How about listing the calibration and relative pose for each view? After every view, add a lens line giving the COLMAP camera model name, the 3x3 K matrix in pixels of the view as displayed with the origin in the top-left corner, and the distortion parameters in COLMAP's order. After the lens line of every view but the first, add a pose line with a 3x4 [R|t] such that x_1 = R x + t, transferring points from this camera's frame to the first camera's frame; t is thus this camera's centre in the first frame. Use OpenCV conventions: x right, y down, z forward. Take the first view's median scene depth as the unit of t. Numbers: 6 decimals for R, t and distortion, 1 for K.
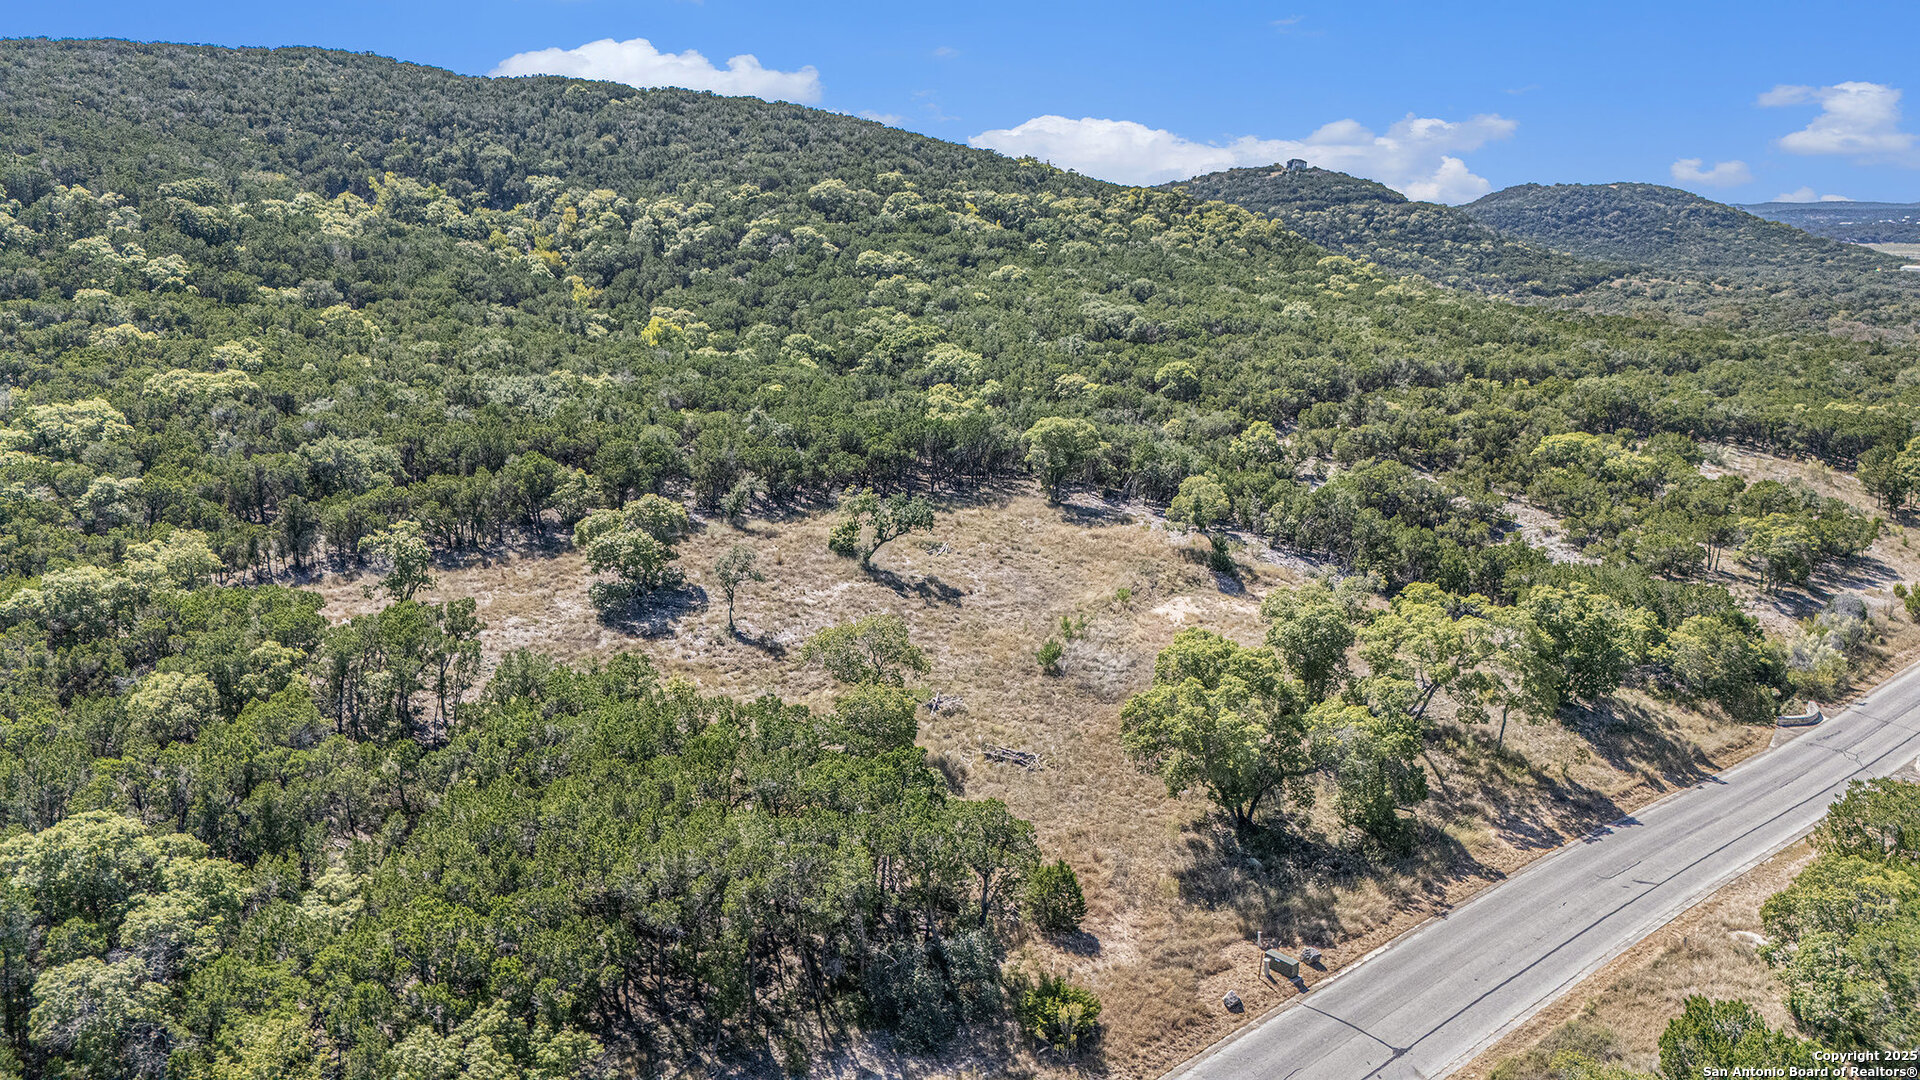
lens RADIAL K [[1386.8, 0, 960.0], [0, 1386.8, 540.0], [0, 0, 1]] dist [0.019405, -0.005803]
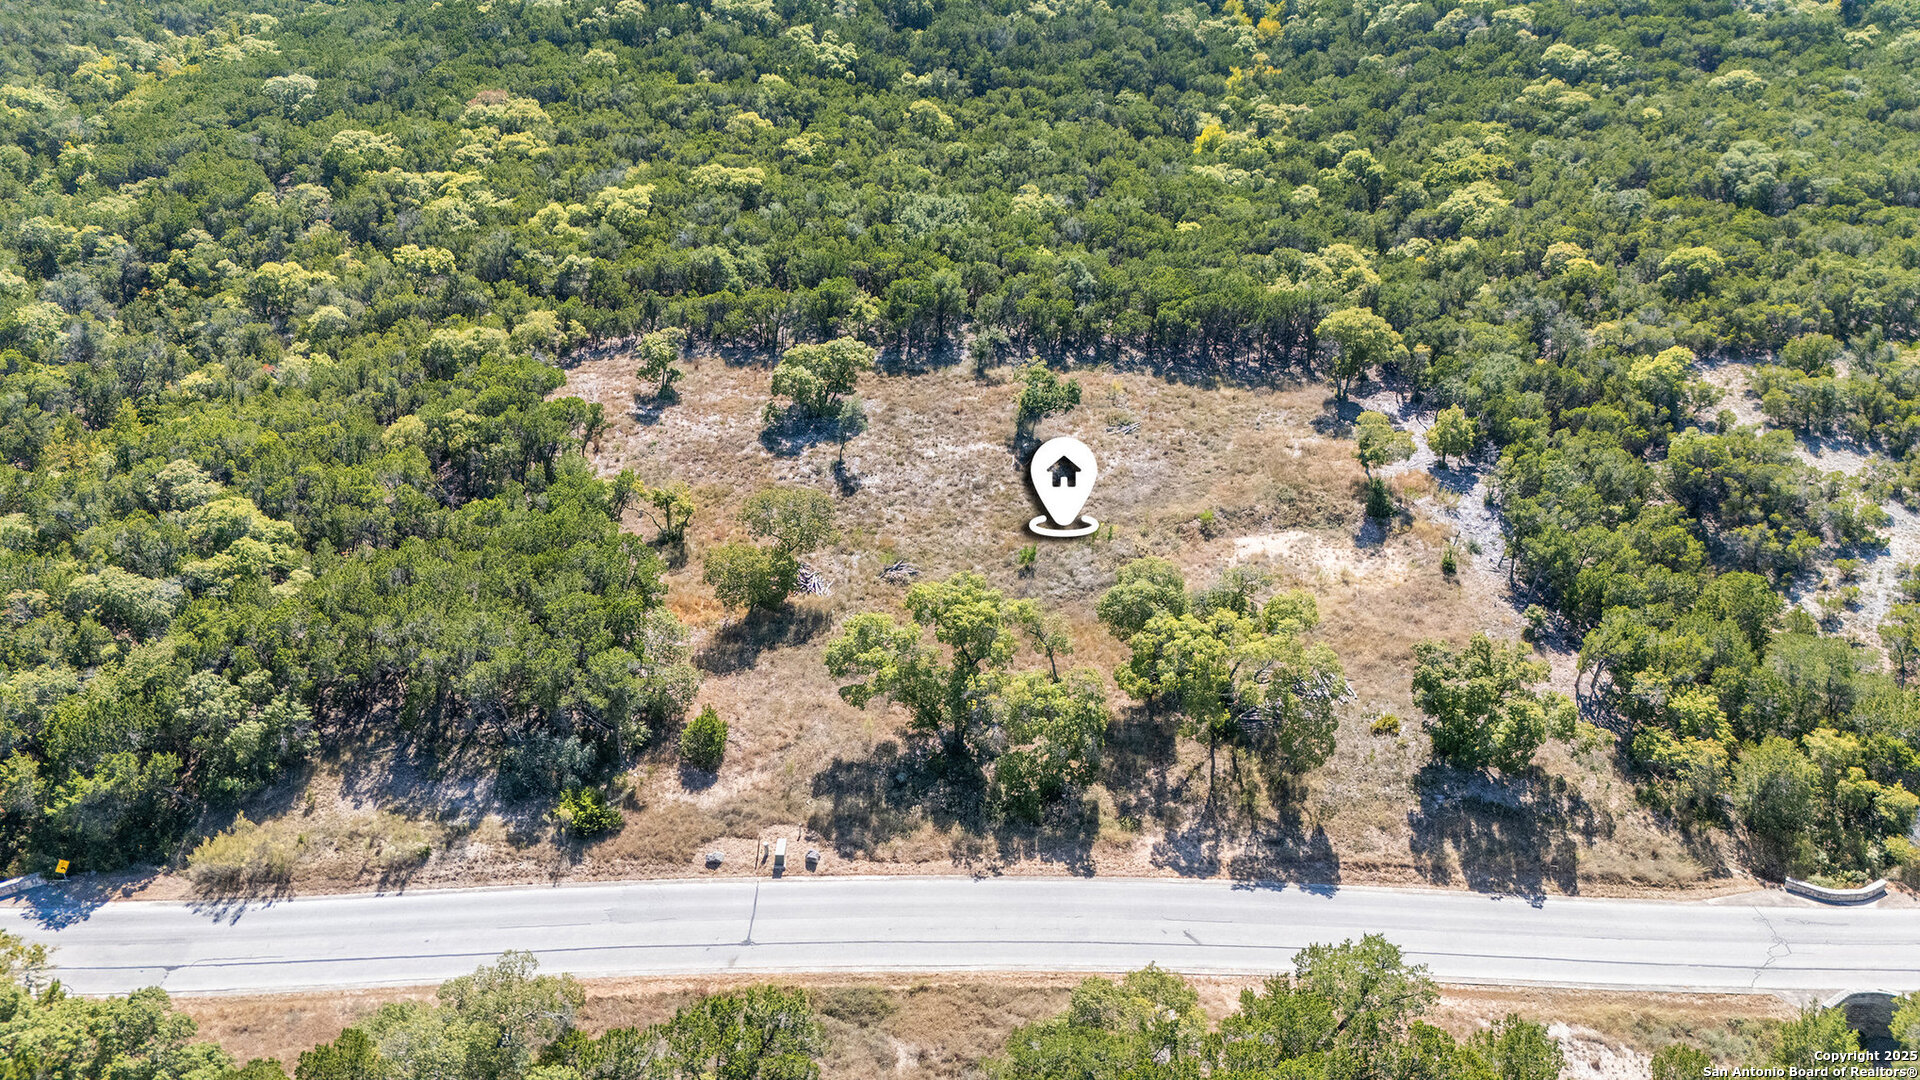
lens RADIAL K [[1386.8, 0, 960.0], [0, 1386.8, 540.0], [0, 0, 1]] dist [0.019405, -0.005803]
pose [[0.765134, 0.268815, -0.585071, 0.470003], [-0.143208, 0.956966, 0.252402, -0.142037], [0.627743, -0.109335, 0.770704, 0.075424]]
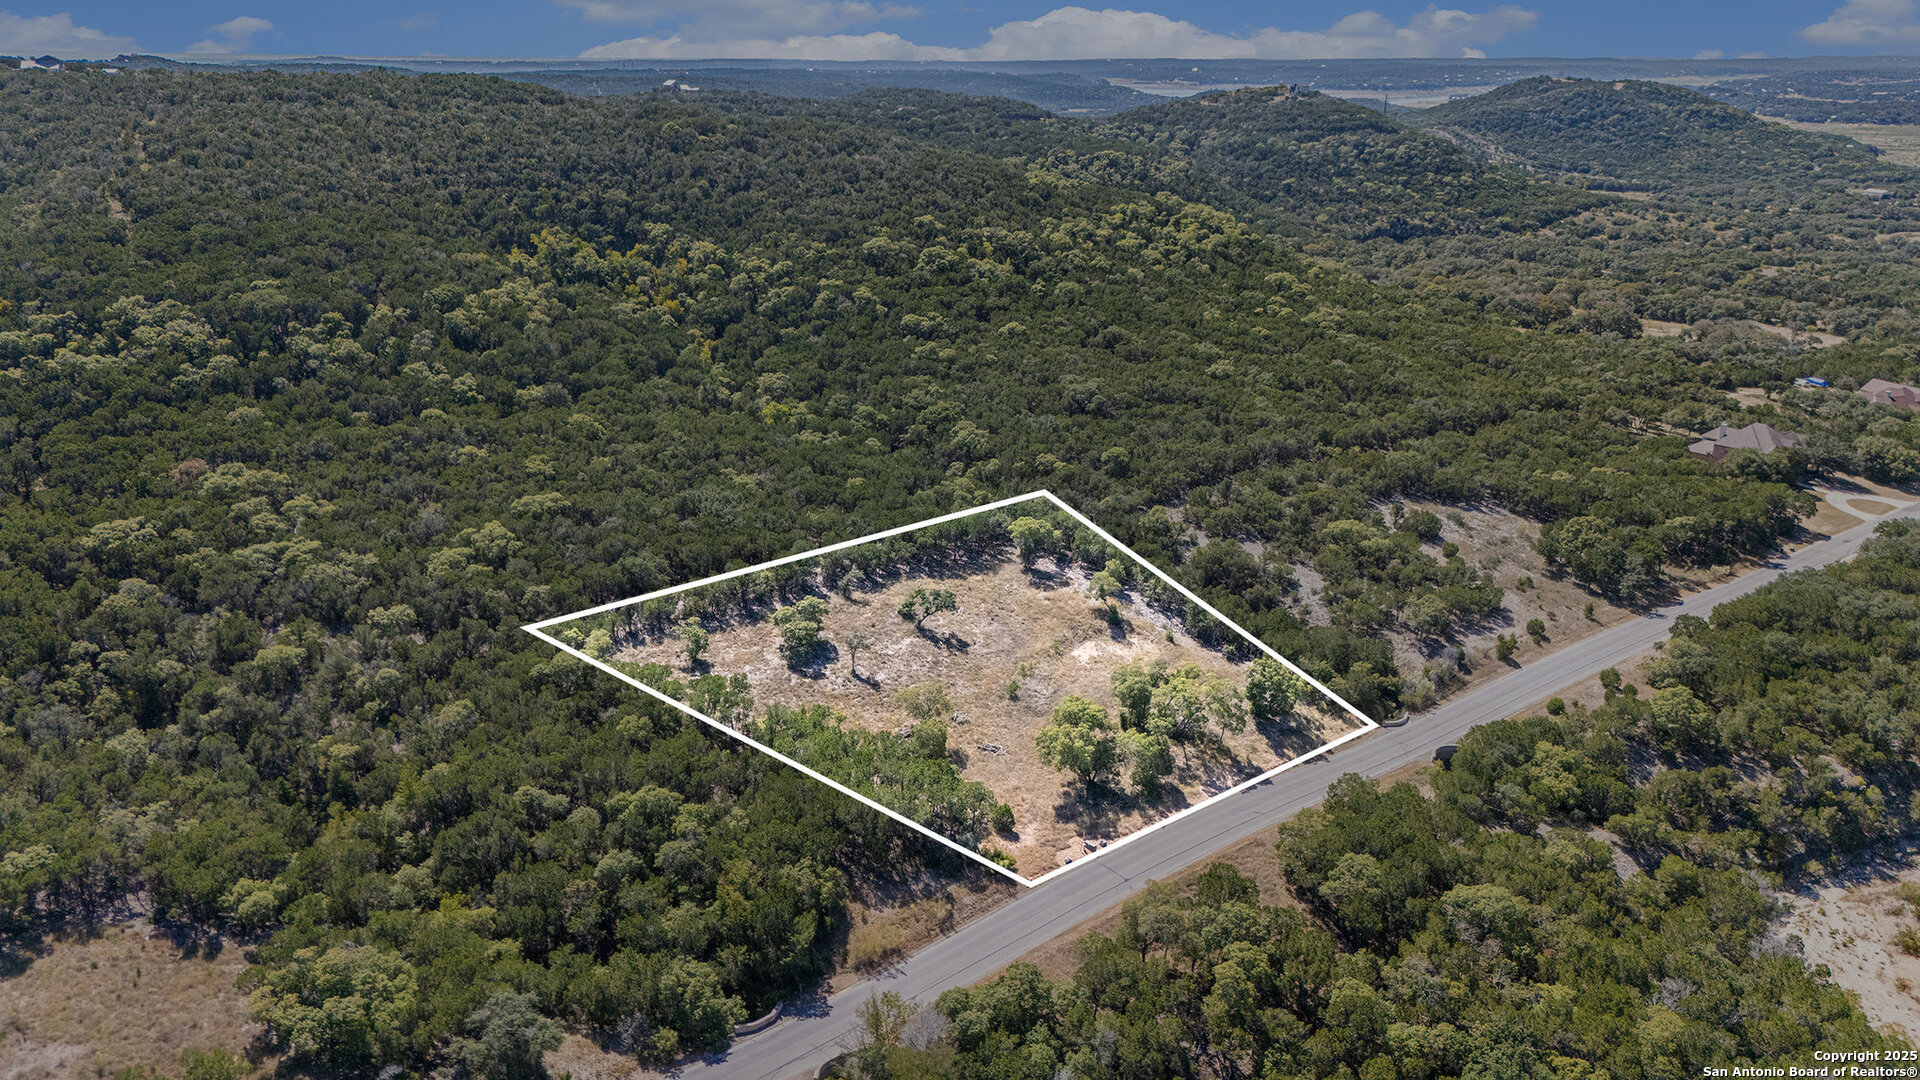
lens RADIAL K [[1386.8, 0, 960.0], [0, 1386.8, 540.0], [0, 0, 1]] dist [0.019405, -0.005803]
pose [[0.999803, 0.014329, -0.013743, 0.009614], [-0.012778, 0.994174, 0.107028, -0.244367], [0.015196, -0.106831, 0.994161, -0.689391]]
